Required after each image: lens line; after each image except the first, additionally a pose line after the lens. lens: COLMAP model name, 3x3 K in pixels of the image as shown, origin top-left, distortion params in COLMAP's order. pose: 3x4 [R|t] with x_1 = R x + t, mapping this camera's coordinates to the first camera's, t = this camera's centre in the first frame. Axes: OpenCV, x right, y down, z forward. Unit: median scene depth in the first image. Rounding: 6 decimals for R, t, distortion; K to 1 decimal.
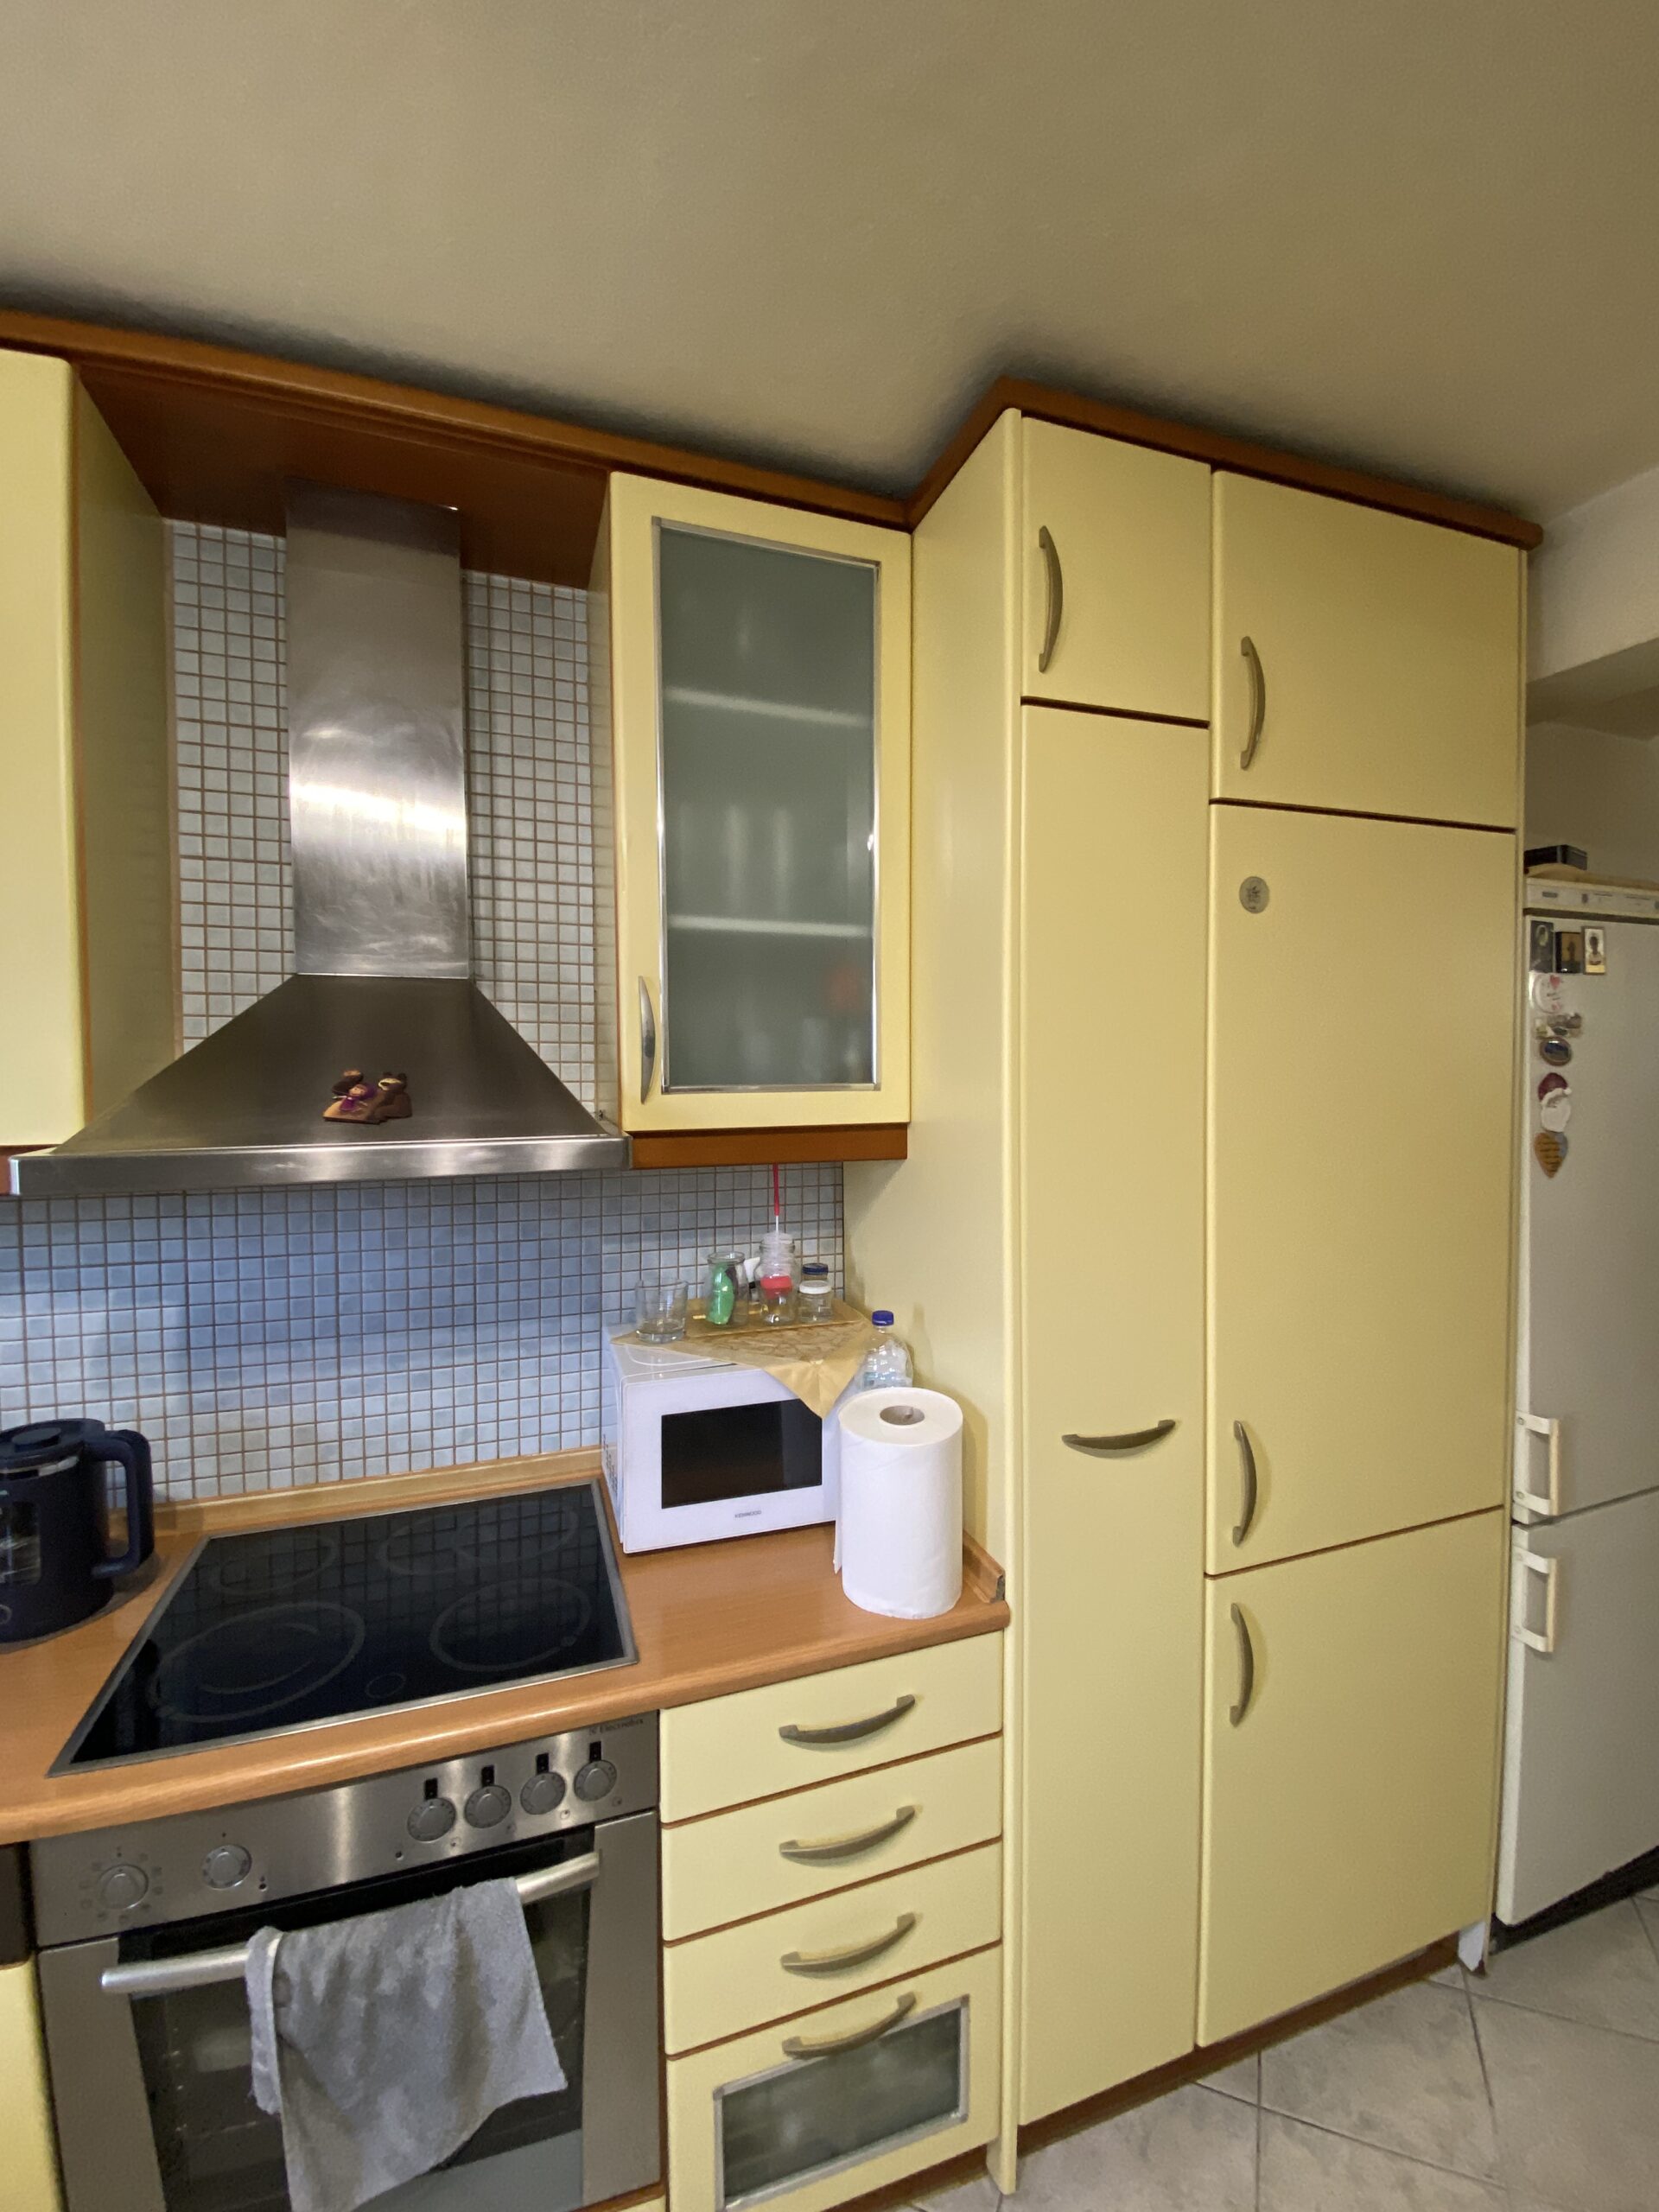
lens RADIAL K [[899.6, 0, 831.2], [0, 899.6, 1100.2], [0, 0, 1]] dist [0.015588, -0.017463]
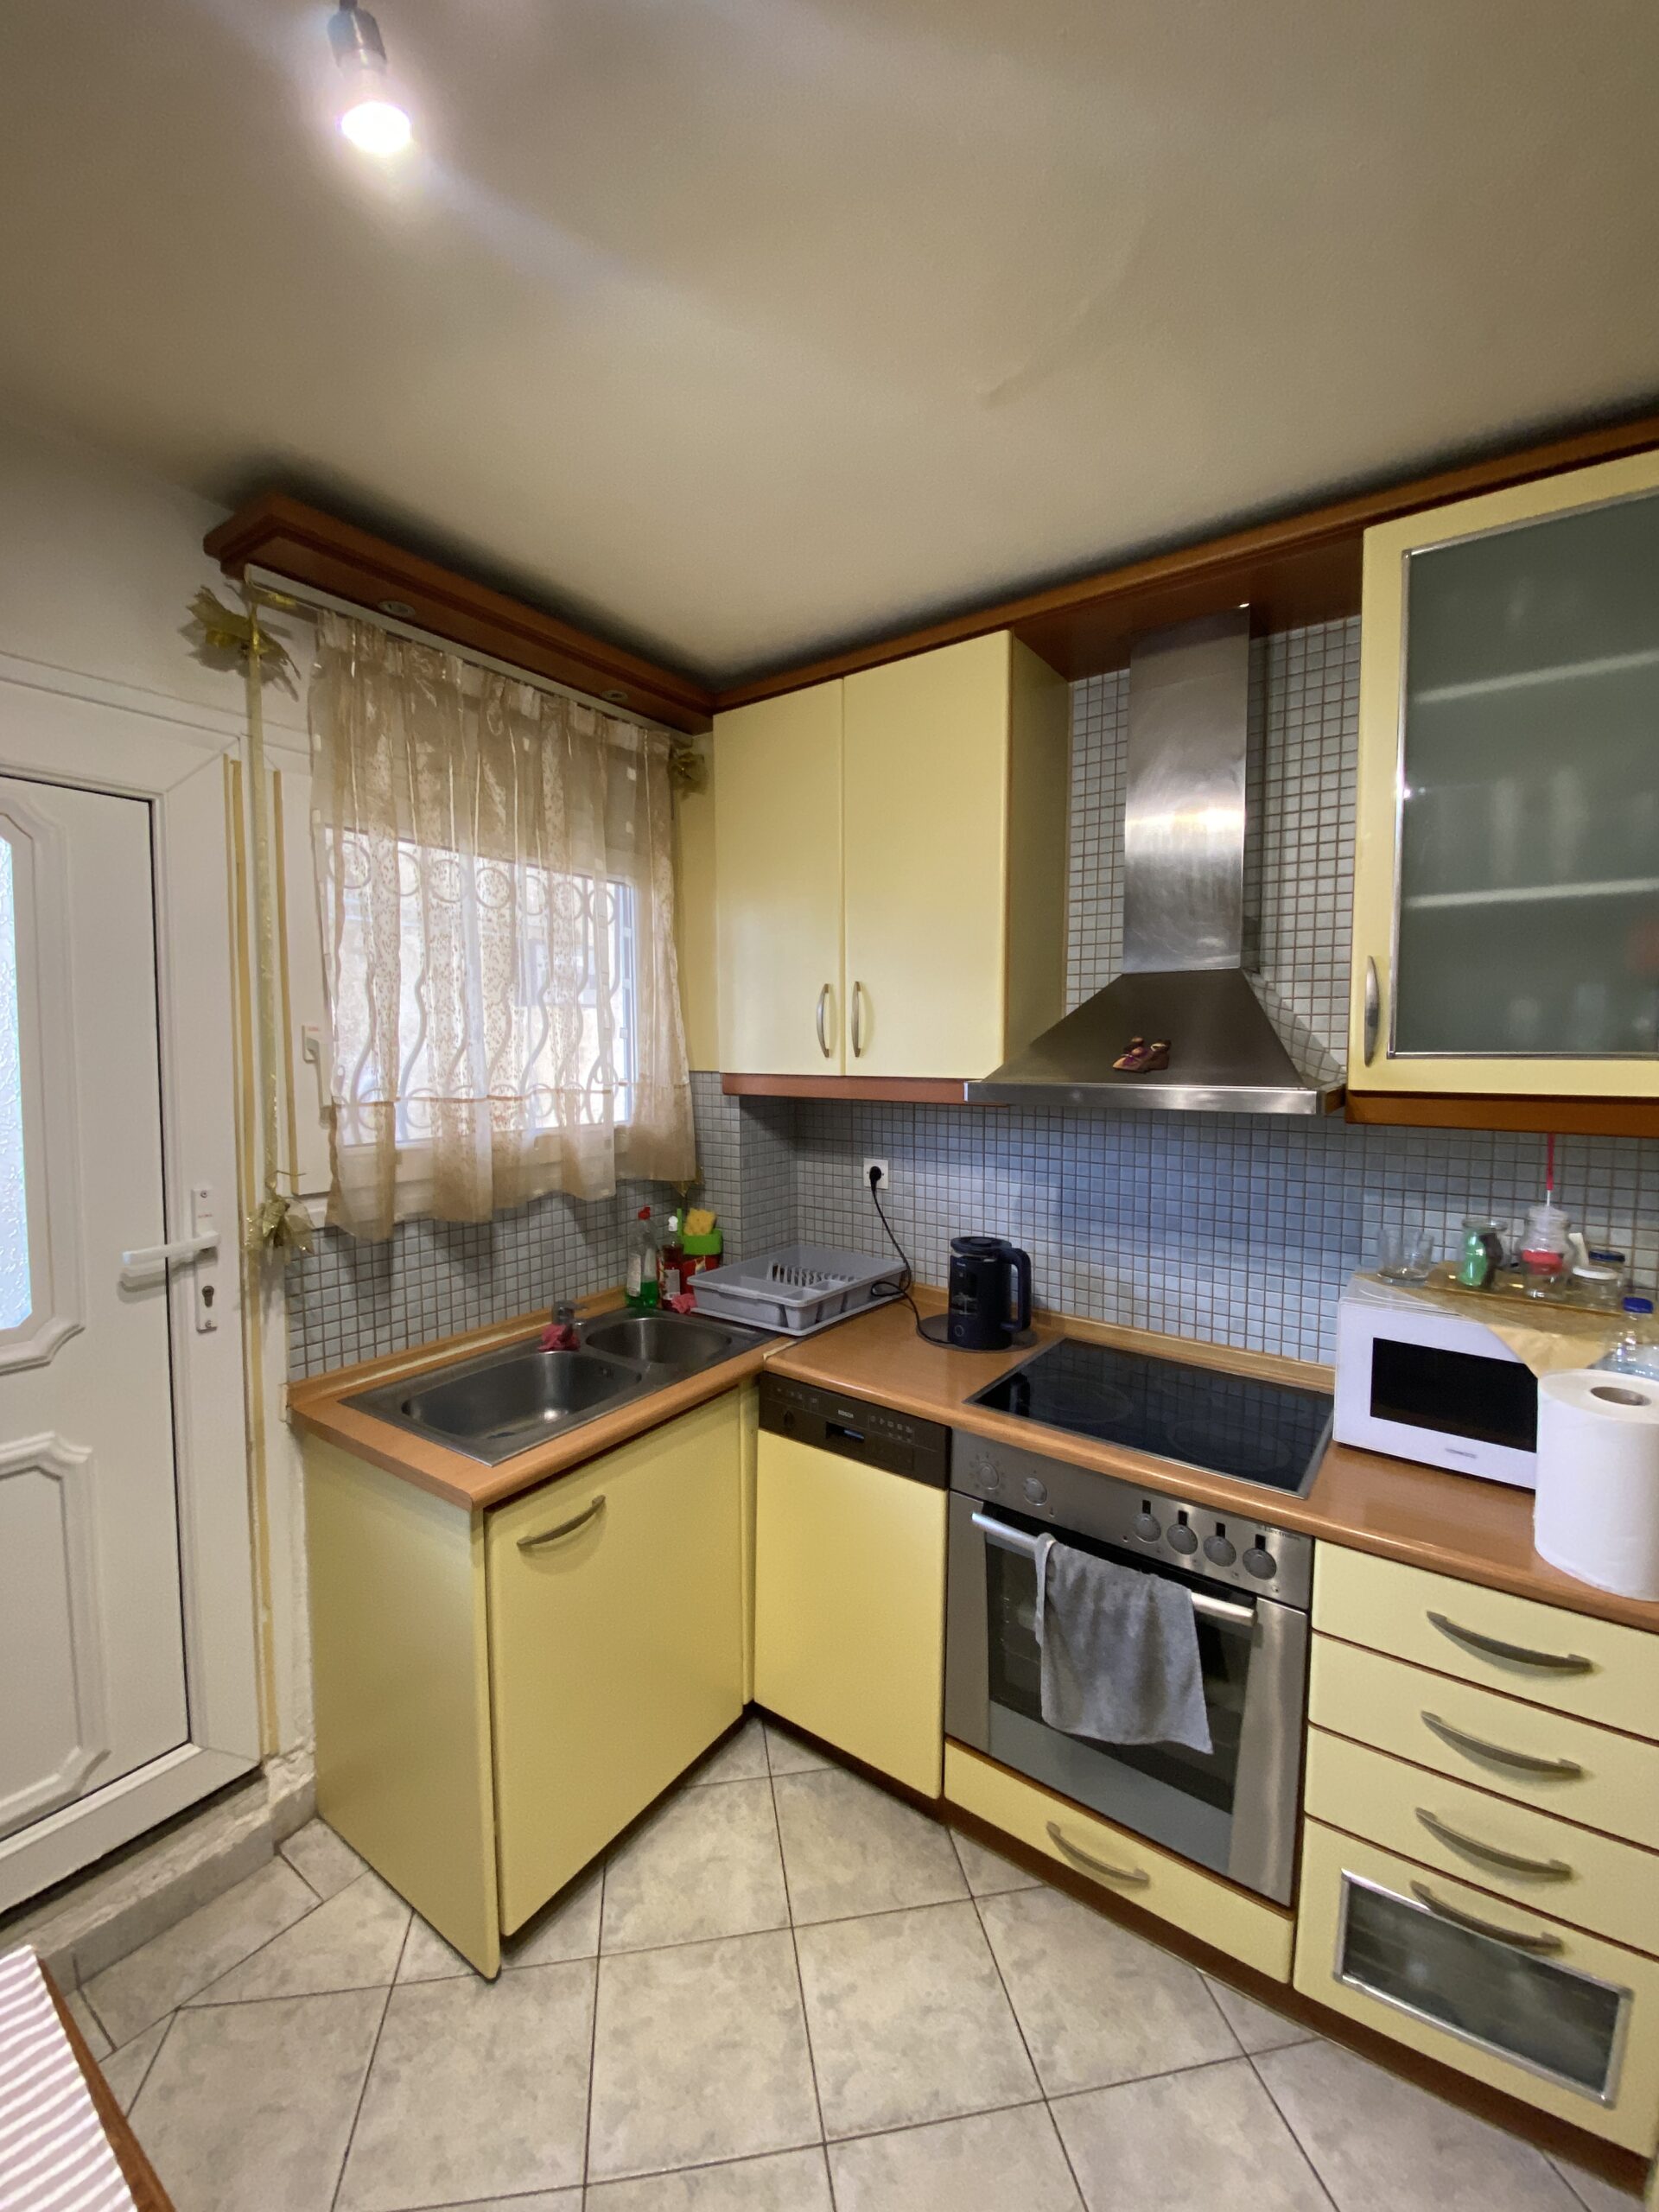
lens RADIAL K [[882.6, 0, 829.8], [0, 882.6, 1094.0], [0, 0, 1]] dist [0.010785, -0.019033]
pose [[0.564304, 0.048821, -0.824122, 0.322114], [-0.028842, 0.998806, 0.039420, 0.013920], [0.825063, 0.001525, 0.565039, -0.206753]]
